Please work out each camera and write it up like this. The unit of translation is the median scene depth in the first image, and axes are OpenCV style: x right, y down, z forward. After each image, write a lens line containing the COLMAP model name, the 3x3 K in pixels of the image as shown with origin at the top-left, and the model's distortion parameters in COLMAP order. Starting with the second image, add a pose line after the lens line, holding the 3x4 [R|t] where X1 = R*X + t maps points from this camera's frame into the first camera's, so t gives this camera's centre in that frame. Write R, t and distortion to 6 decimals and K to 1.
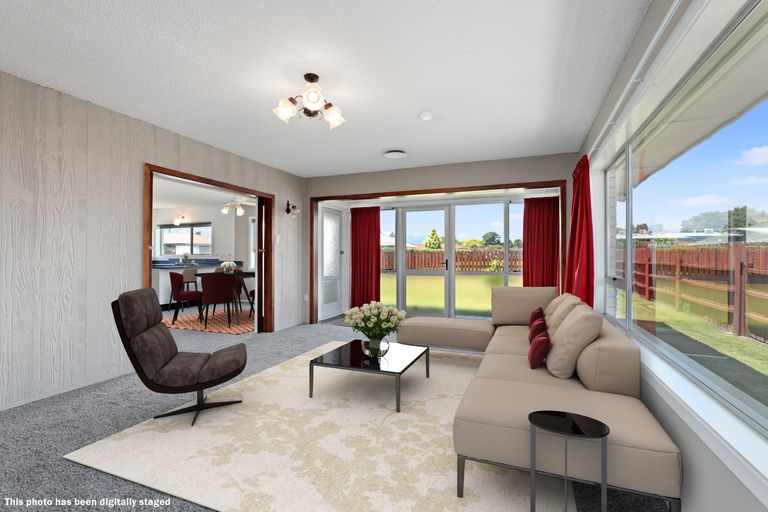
lens RADIAL K [[356.1, 0, 382.2], [0, 356.1, 258.2], [0, 0, 1]] dist [-0.029668, 0.004715]
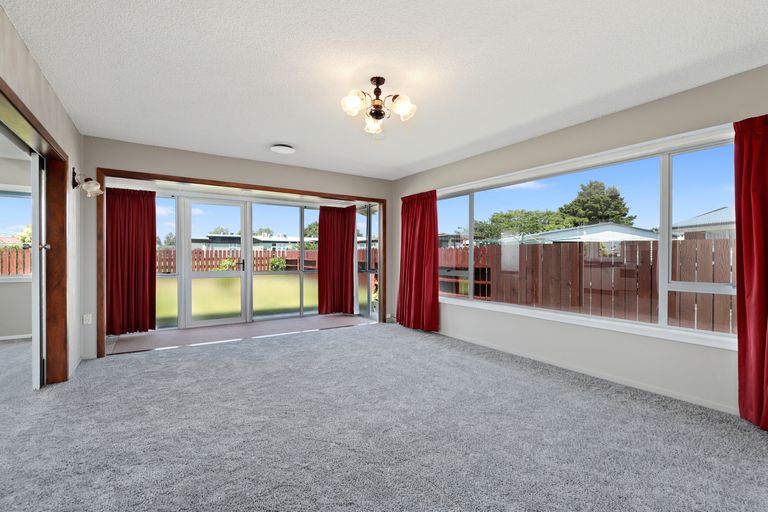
lens RADIAL K [[356.1, 0, 384.5], [0, 356.1, 254.1], [0, 0, 1]] dist [-0.029668, 0.004715]
pose [[0.550384, 0.005985, 0.834890, -0.416520], [0.002062, 0.999962, -0.008528, -0.001809], [-0.834909, 0.006415, 0.550350, 0.174246]]
